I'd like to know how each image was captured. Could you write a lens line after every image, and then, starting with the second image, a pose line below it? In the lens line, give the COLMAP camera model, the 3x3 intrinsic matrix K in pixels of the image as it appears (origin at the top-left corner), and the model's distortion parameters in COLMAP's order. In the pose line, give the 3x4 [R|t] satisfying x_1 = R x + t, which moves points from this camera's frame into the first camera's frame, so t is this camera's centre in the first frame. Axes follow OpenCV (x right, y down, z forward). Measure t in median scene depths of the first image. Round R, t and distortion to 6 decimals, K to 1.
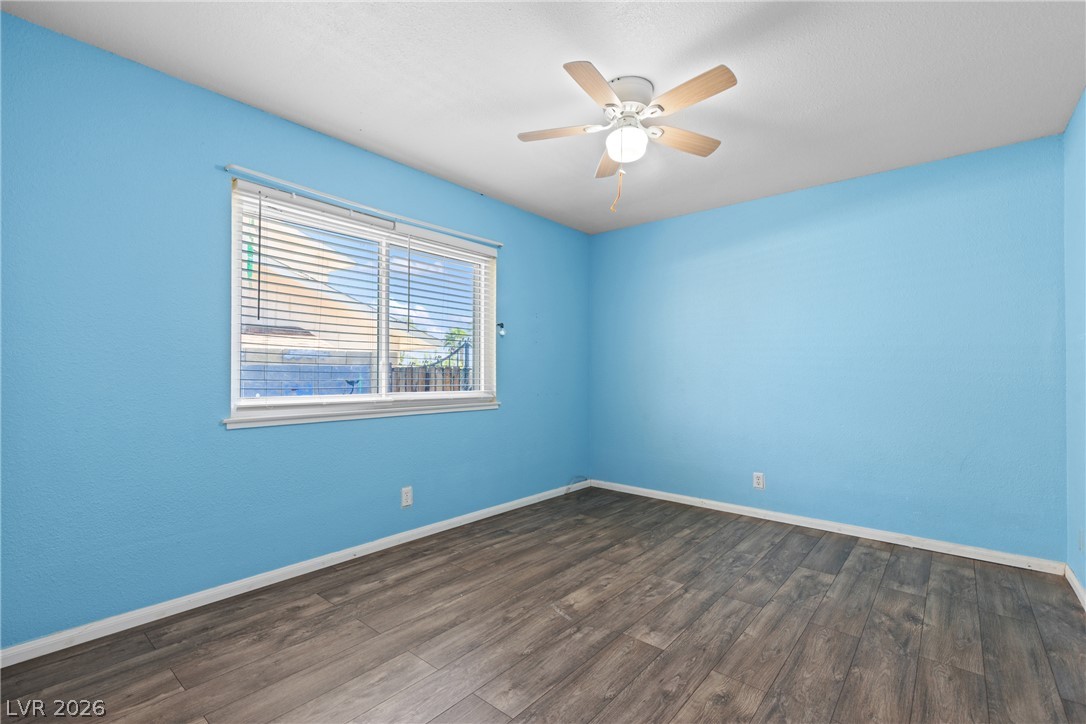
lens RADIAL K [[488.2, 0, 543.3], [0, 488.2, 367.3], [0, 0, 1]] dist [0.011162, -0.001309]
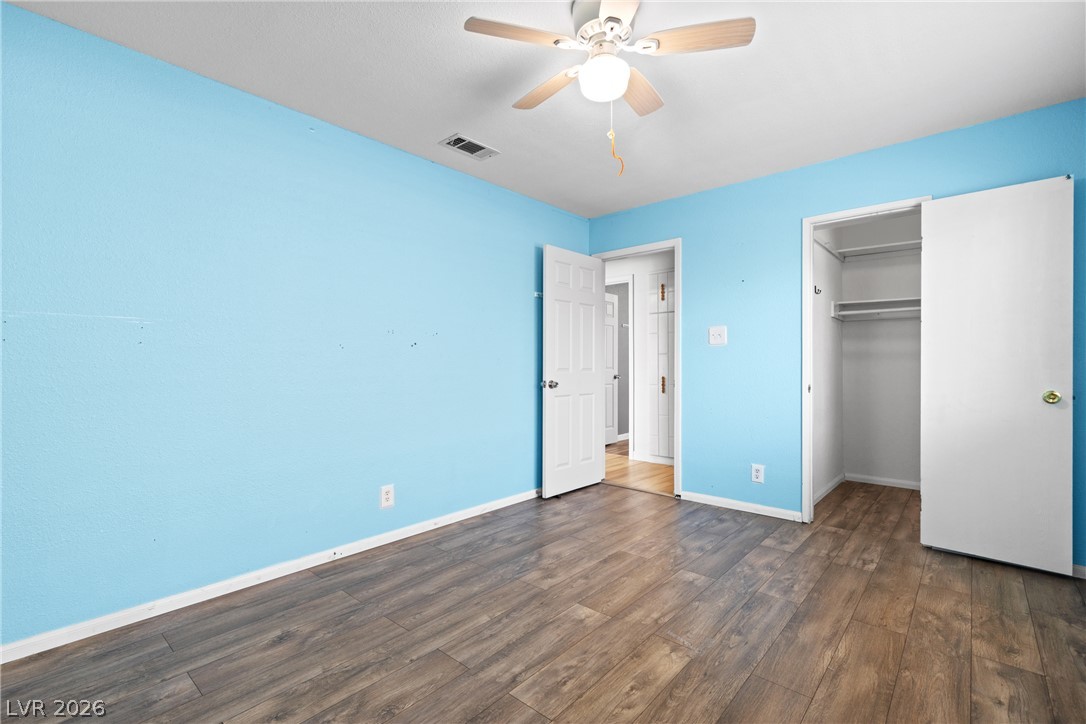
lens RADIAL K [[488.2, 0, 545.8], [0, 488.2, 362.0], [0, 0, 1]] dist [0.011162, -0.001309]
pose [[-0.999865, -0.002370, 0.016268, 0.245395], [-0.002538, 0.999944, -0.010265, 0.019154], [-0.016242, -0.010305, -0.999815, 1.748263]]
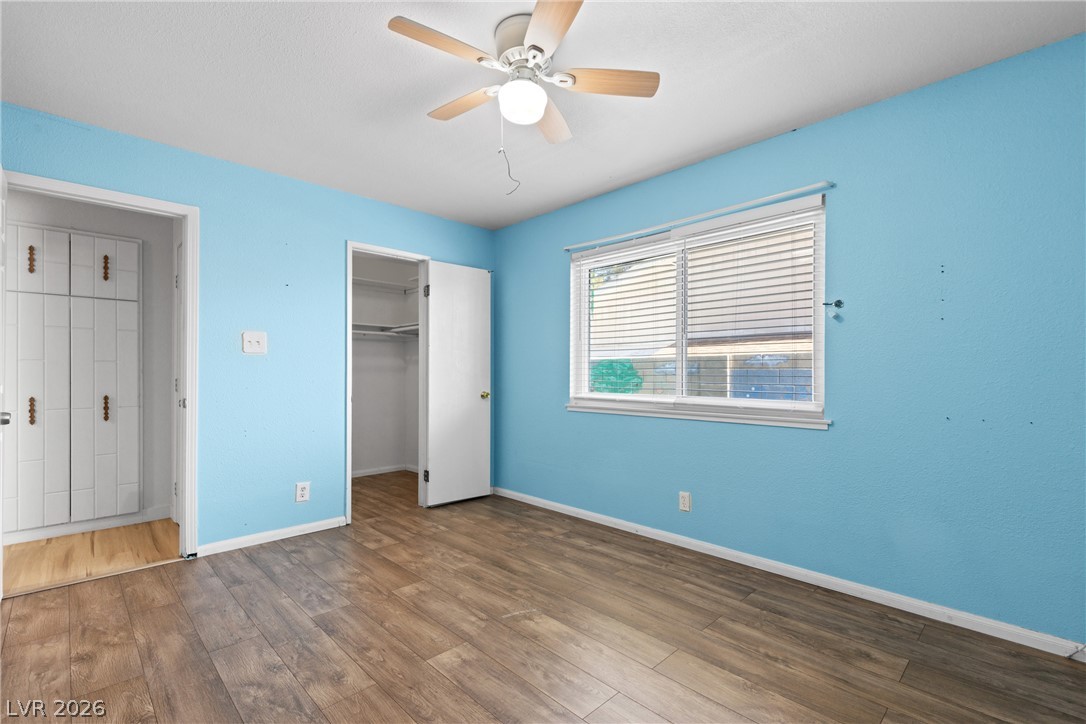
lens RADIAL K [[488.2, 0, 548.0], [0, 488.2, 369.7], [0, 0, 1]] dist [0.011162, -0.001309]
pose [[-0.092455, -0.014892, -0.995605, 0.969188], [0.006680, 0.999856, -0.015576, 0.016506], [0.995694, -0.008091, -0.092342, 1.082992]]
